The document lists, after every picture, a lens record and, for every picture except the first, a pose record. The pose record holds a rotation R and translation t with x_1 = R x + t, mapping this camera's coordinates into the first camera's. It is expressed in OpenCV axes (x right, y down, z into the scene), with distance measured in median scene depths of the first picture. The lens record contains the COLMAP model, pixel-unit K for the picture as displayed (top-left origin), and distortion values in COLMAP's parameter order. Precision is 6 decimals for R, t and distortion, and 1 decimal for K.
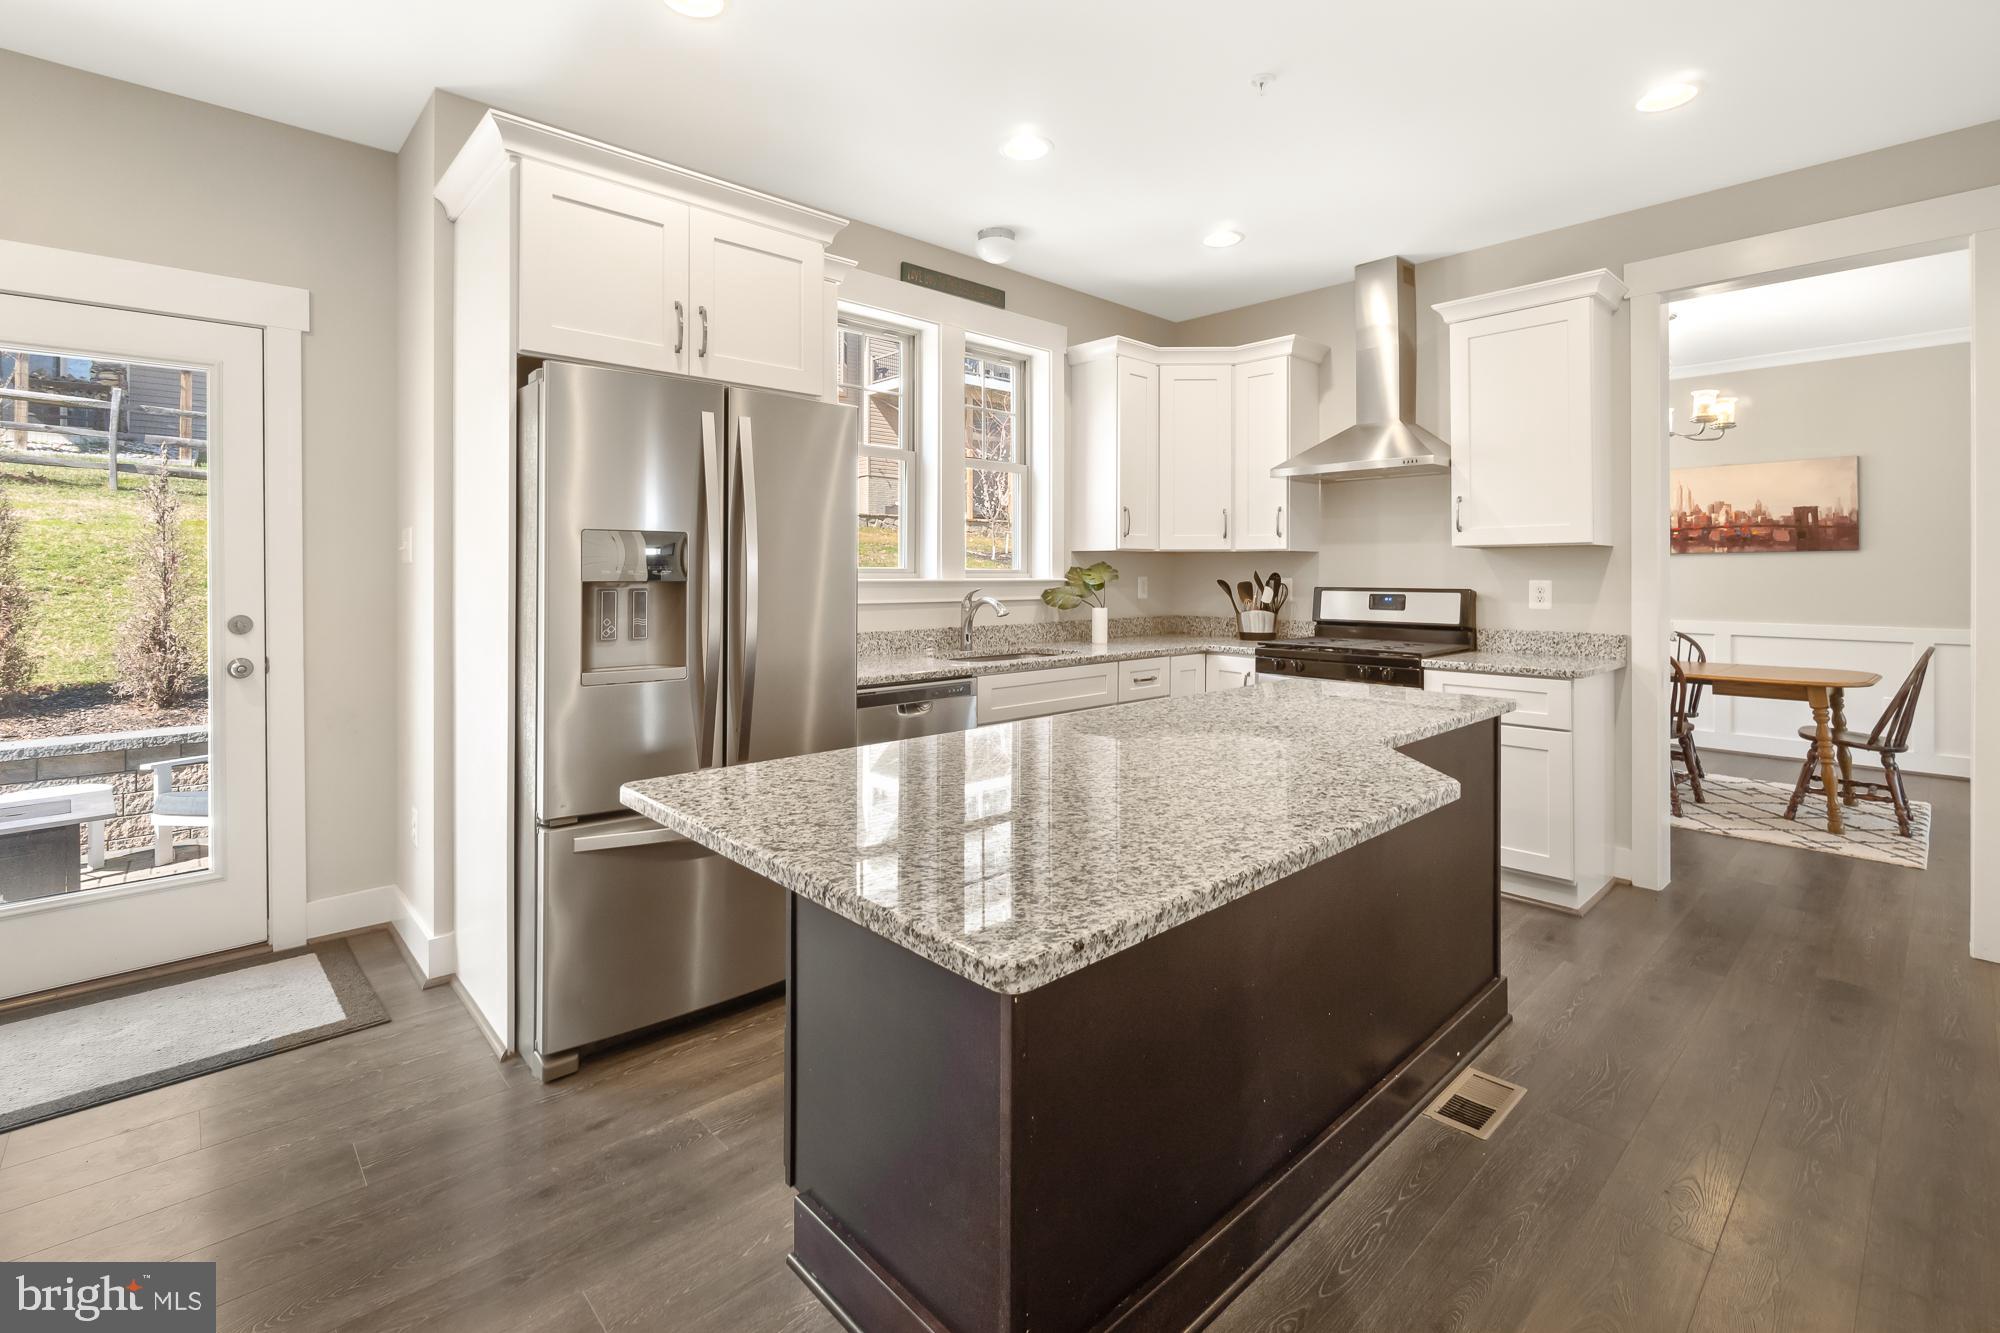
lens RADIAL K [[891.3, 0, 1004.6], [0, 891.3, 581.0], [0, 0, 1]] dist [-0.006393, 0.001747]
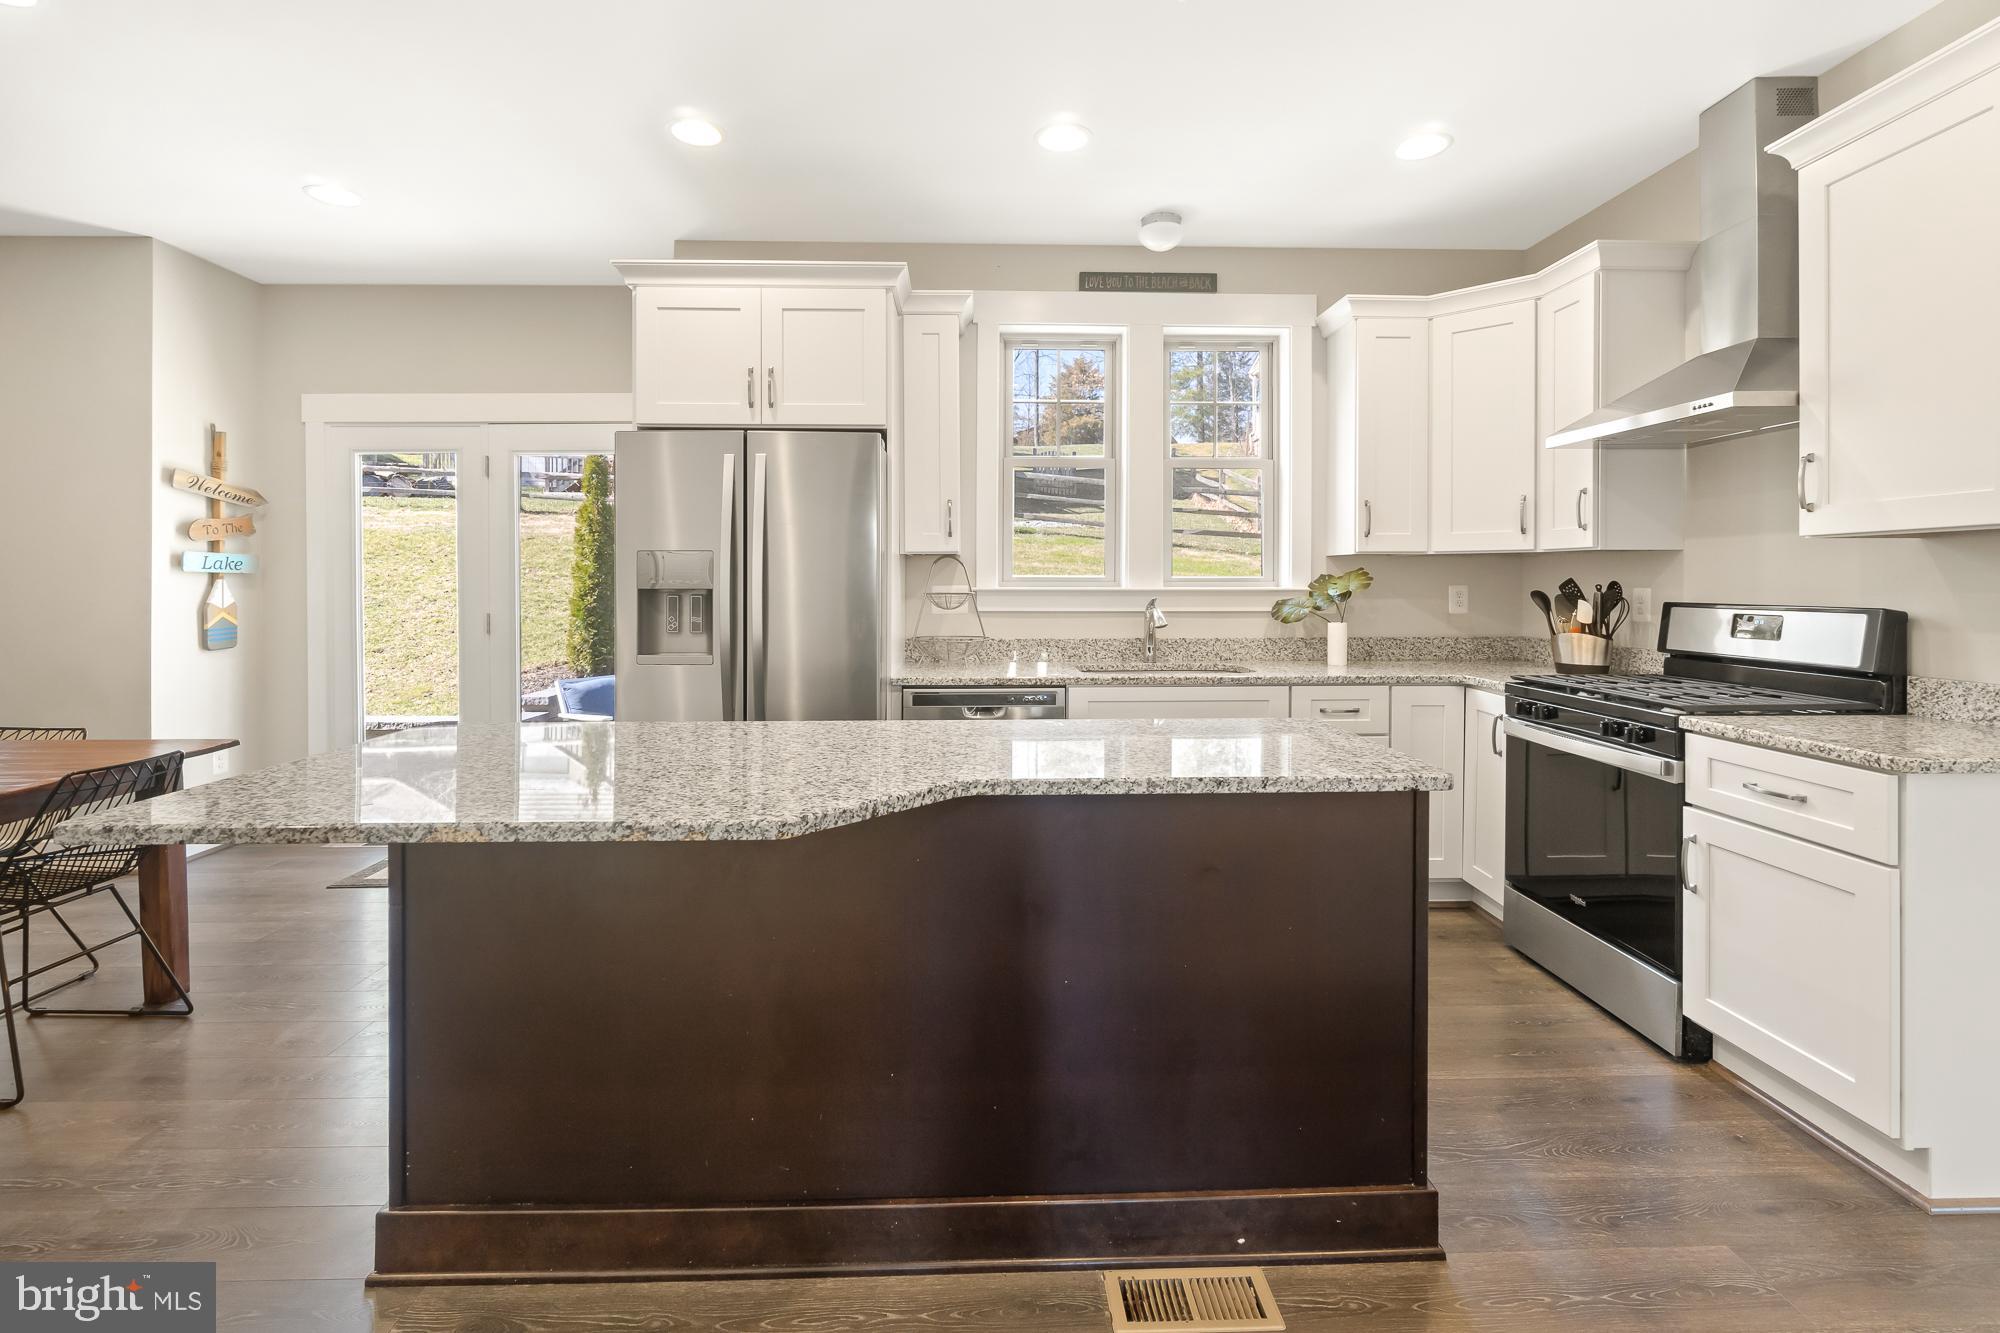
lens RADIAL K [[891.3, 0, 1010.3], [0, 891.3, 591.2], [0, 0, 1]] dist [-0.006393, 0.001747]
pose [[0.756306, 0.006253, -0.654188, 0.440147], [-0.004817, 0.999980, 0.003990, -0.001637], [0.654200, 0.000133, 0.756322, 0.170223]]
